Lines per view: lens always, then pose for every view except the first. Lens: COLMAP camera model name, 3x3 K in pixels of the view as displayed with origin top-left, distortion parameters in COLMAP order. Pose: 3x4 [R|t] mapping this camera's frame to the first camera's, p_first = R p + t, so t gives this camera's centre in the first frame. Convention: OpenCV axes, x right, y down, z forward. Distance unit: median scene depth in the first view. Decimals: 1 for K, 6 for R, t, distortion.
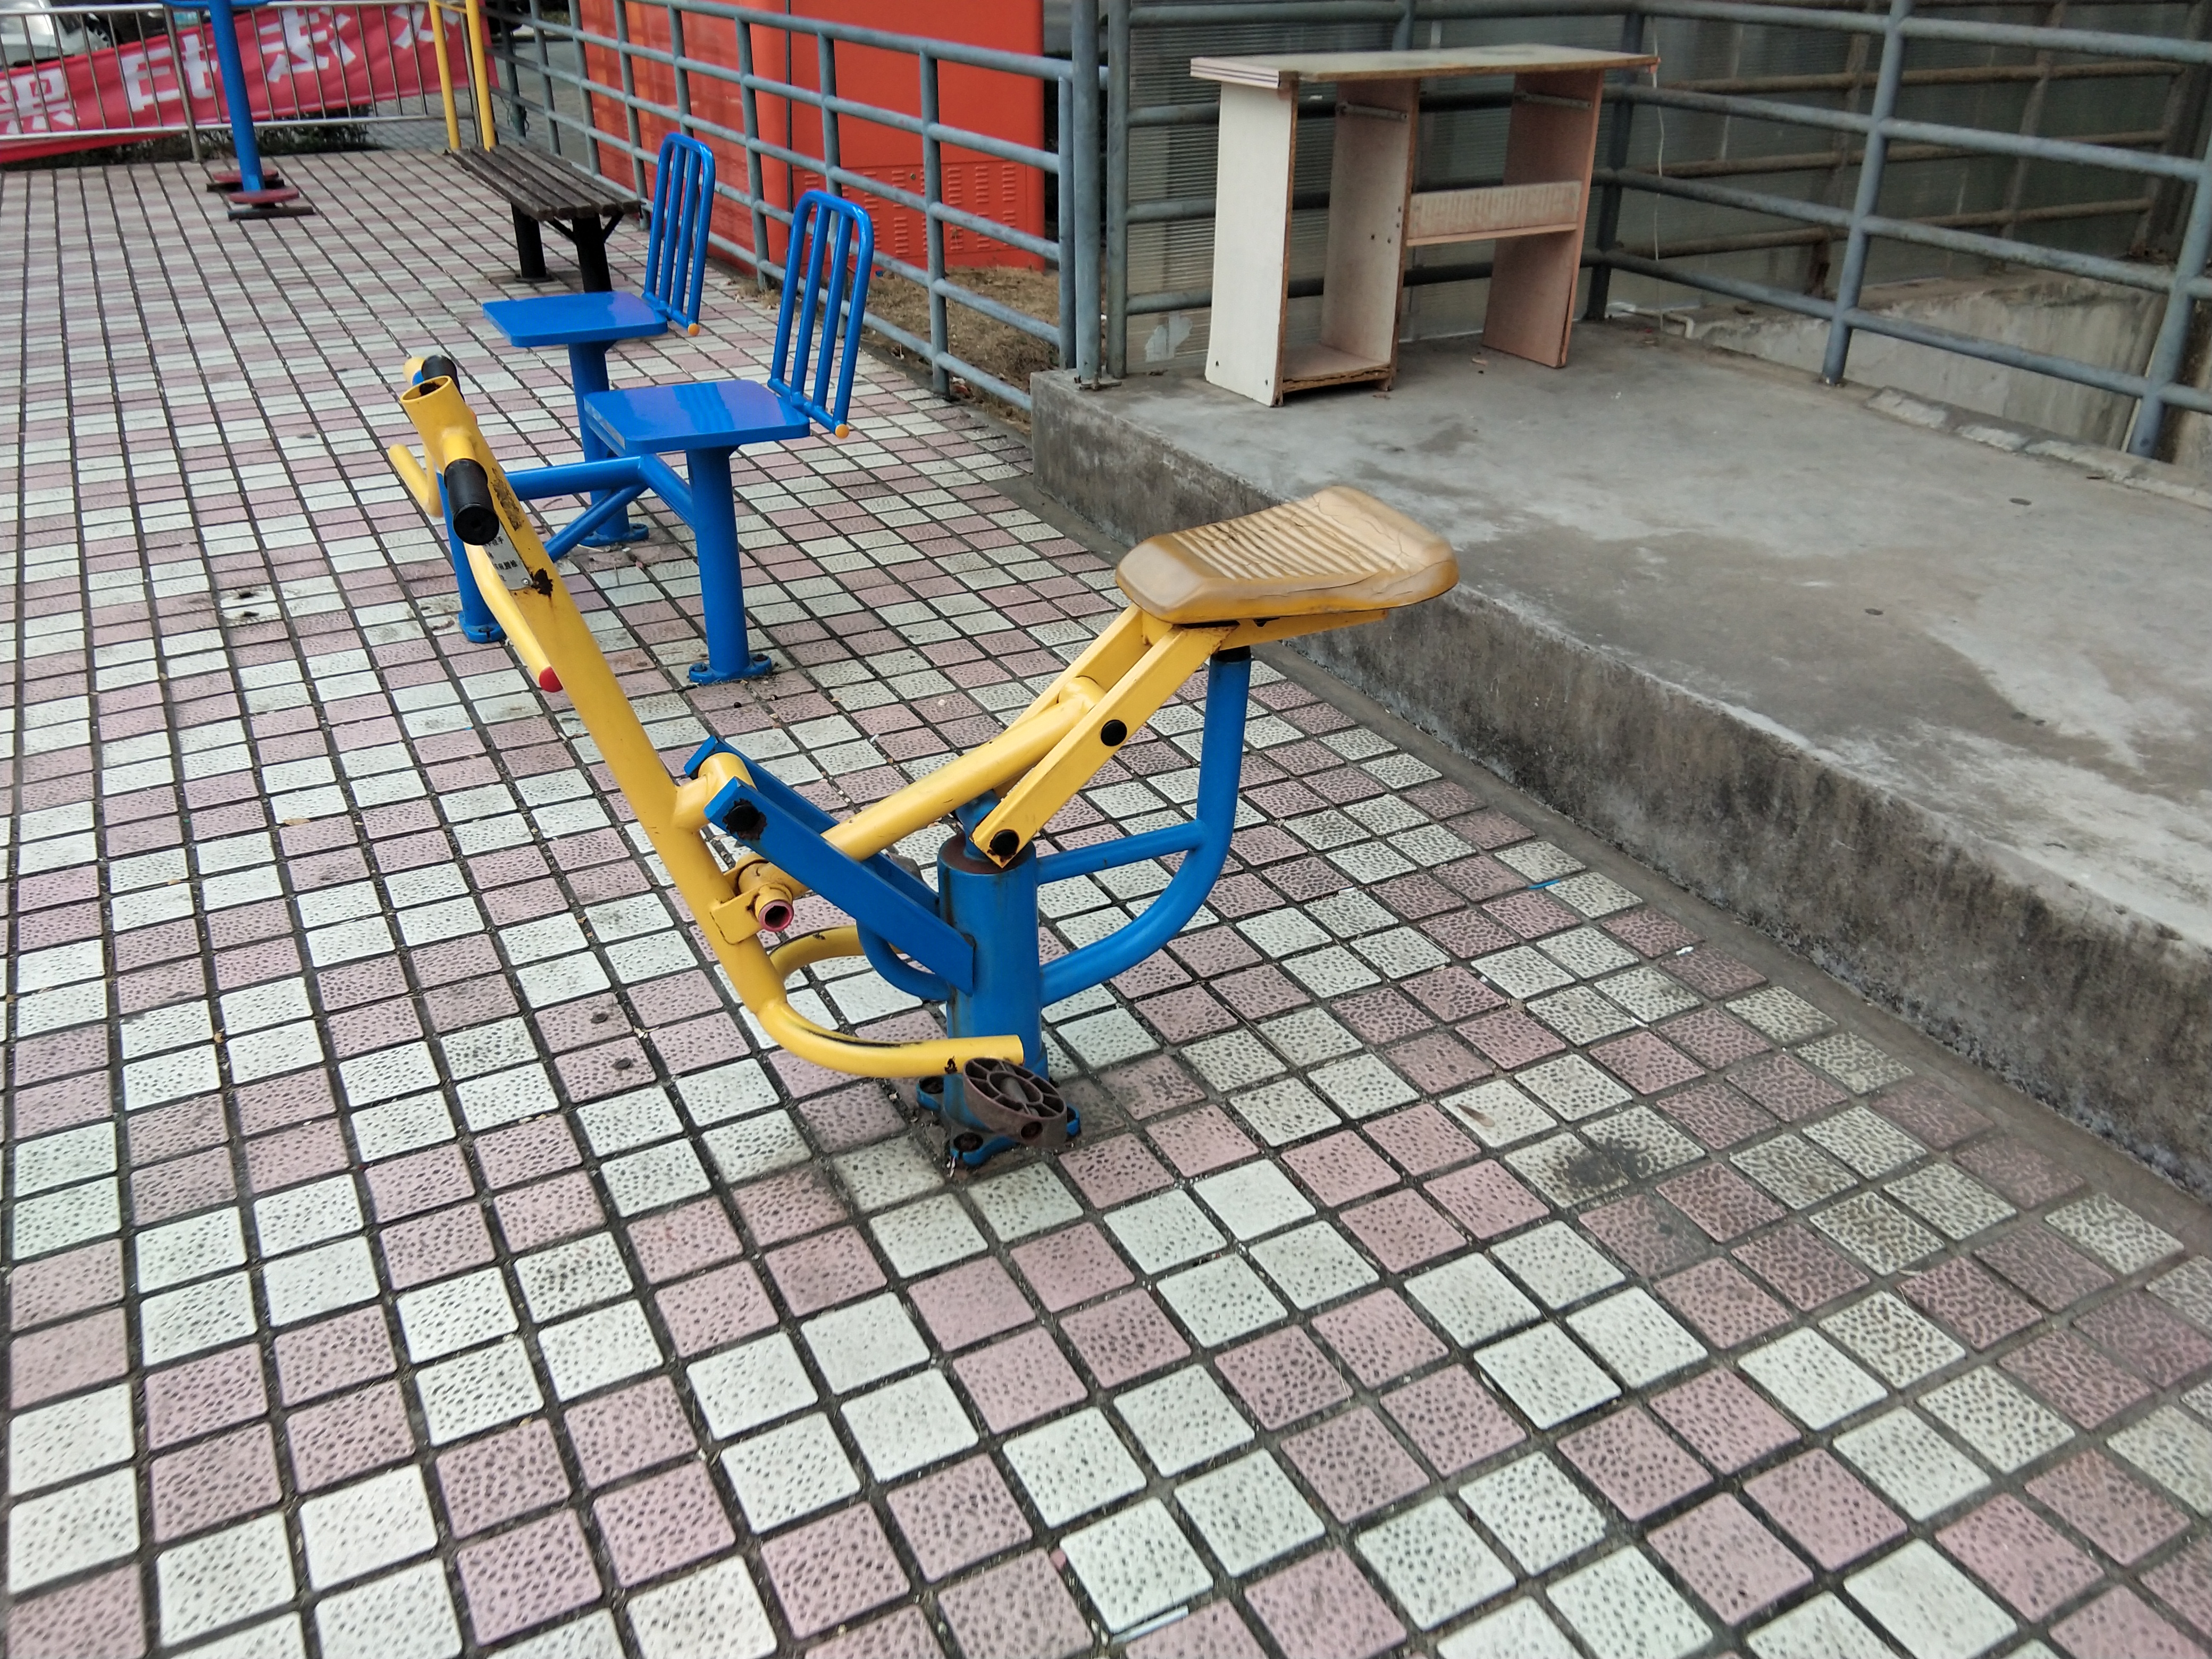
lens RADIAL K [[1716.3, 0, 1097.3], [0, 1716.3, 821.9], [0, 0, 1]] dist [0.107276, -0.146067]
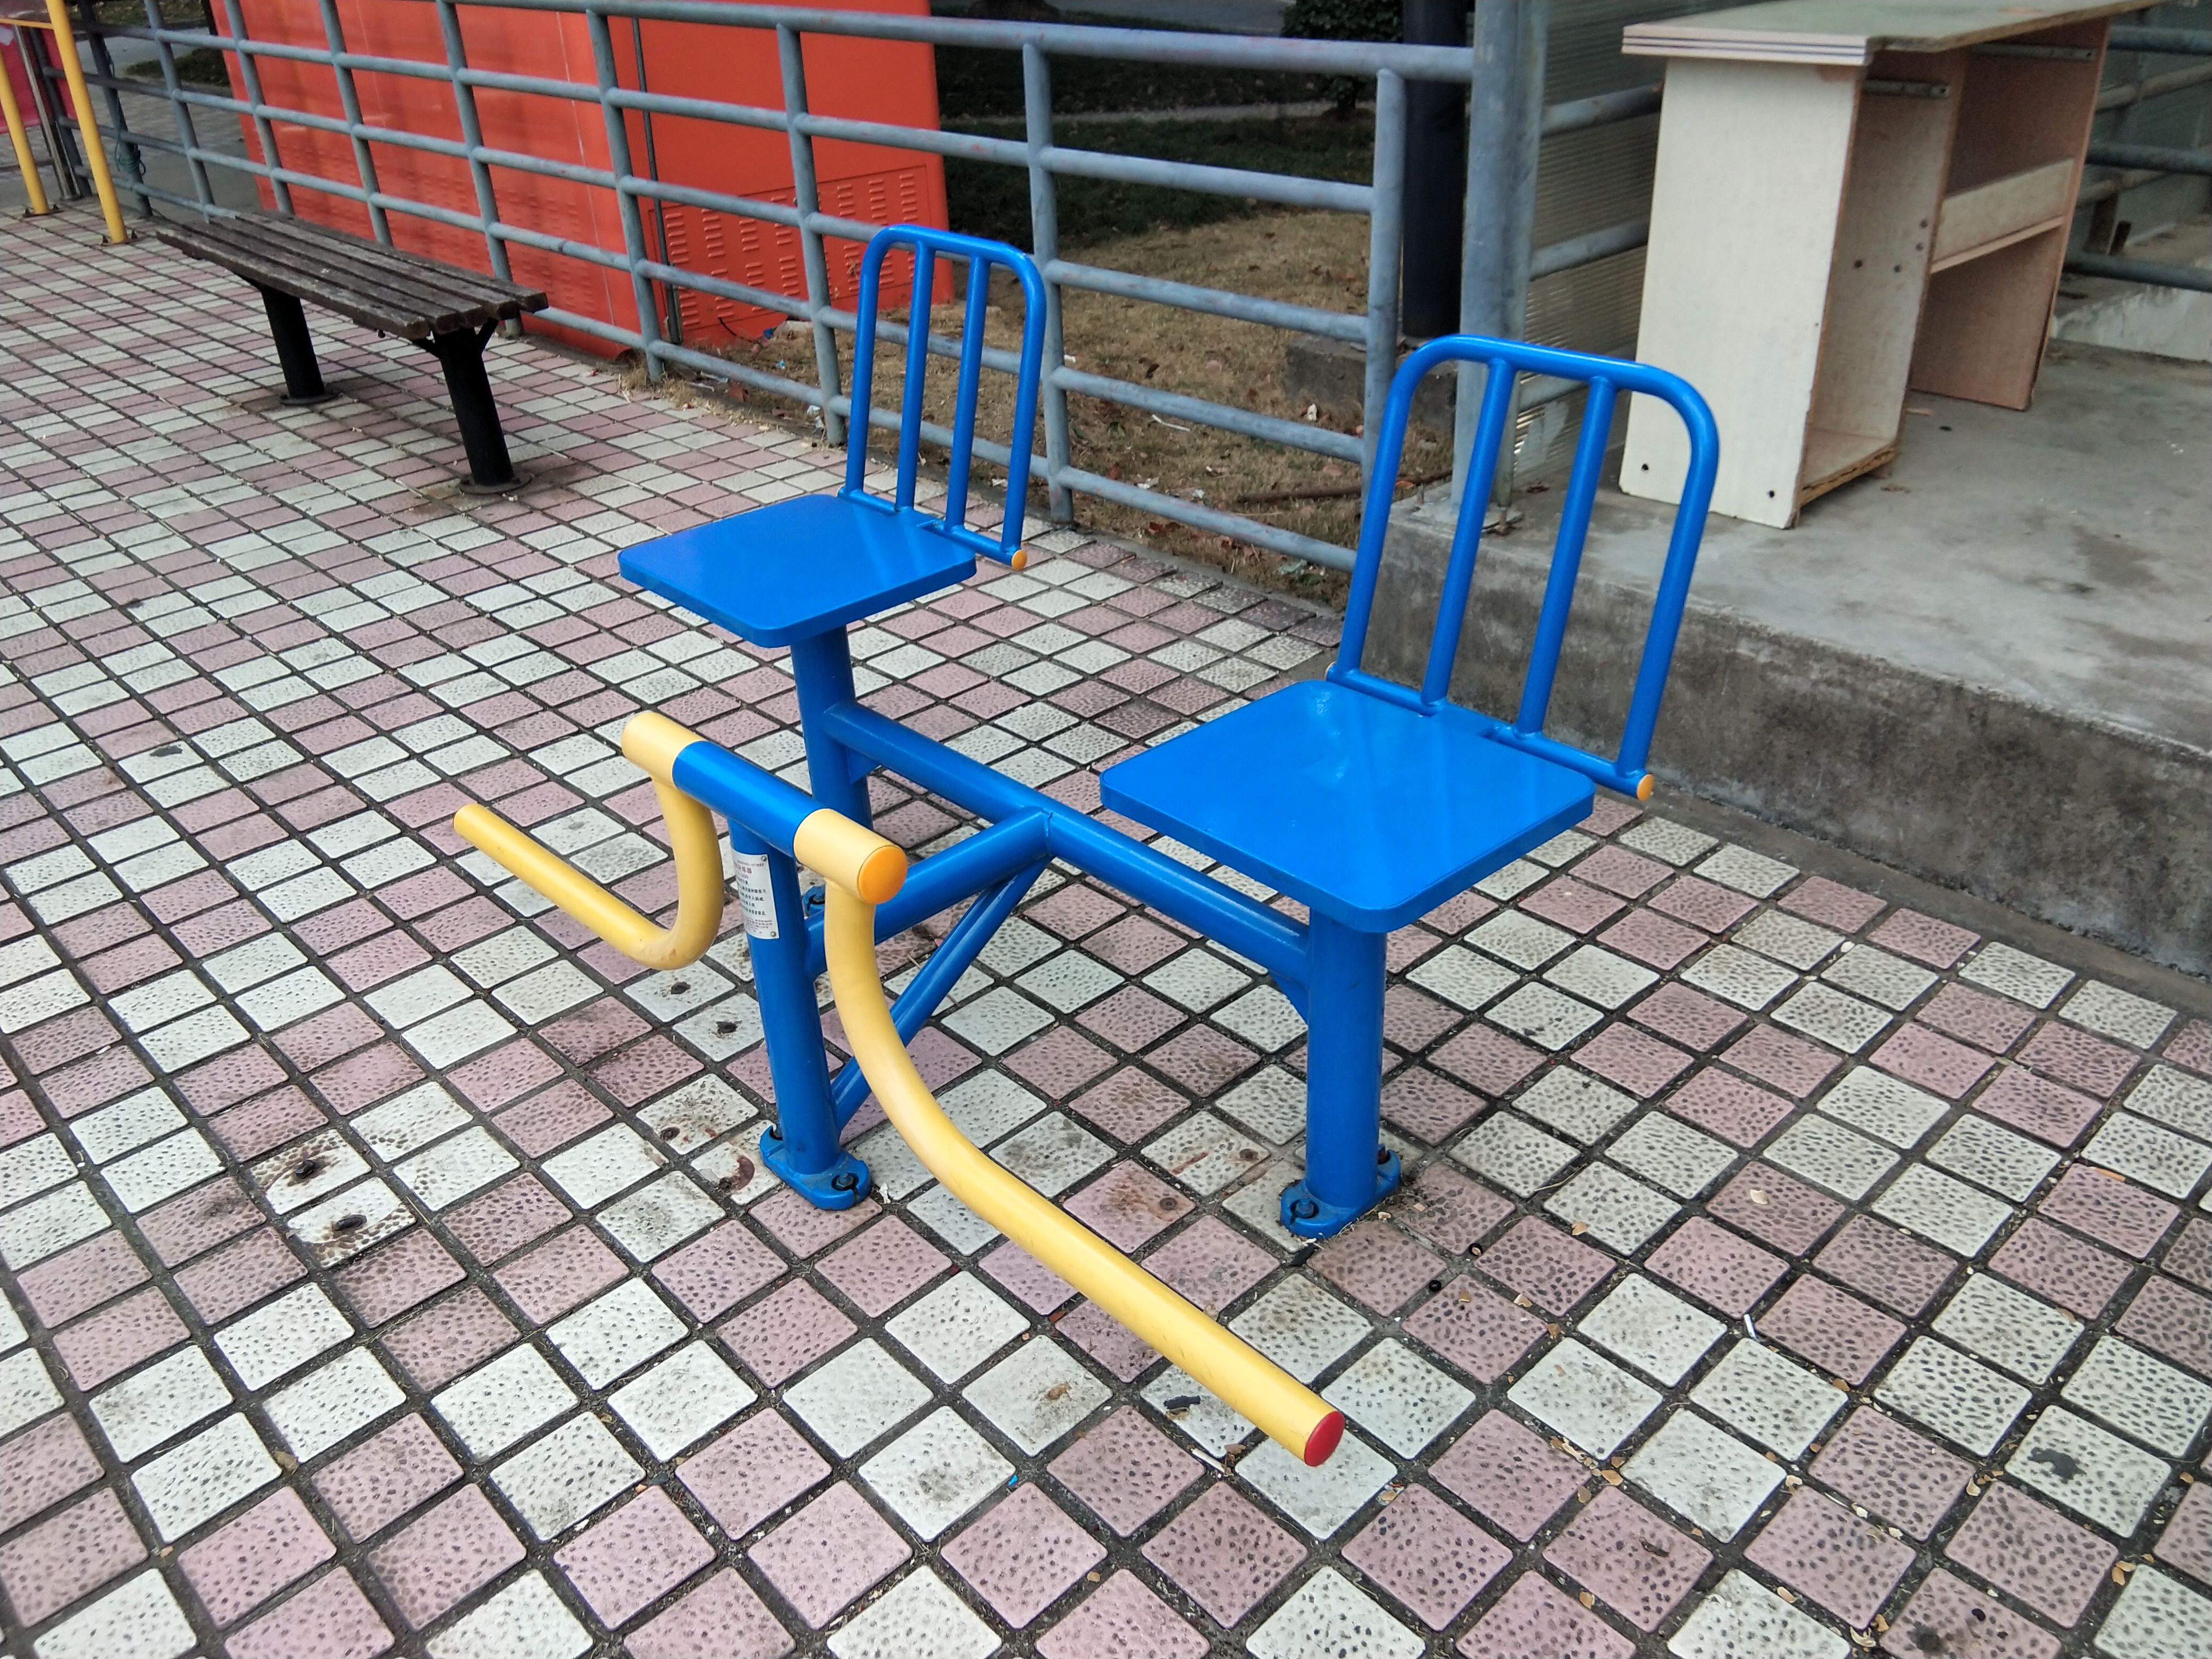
lens RADIAL K [[1716.3, 0, 1097.3], [0, 1716.3, 821.9], [0, 0, 1]] dist [0.107276, -0.146067]
pose [[0.963466, -0.167917, 0.208656, -0.324018], [0.162092, 0.985757, 0.044833, -0.204691], [-0.213212, -0.009374, 0.976961, 0.396999]]
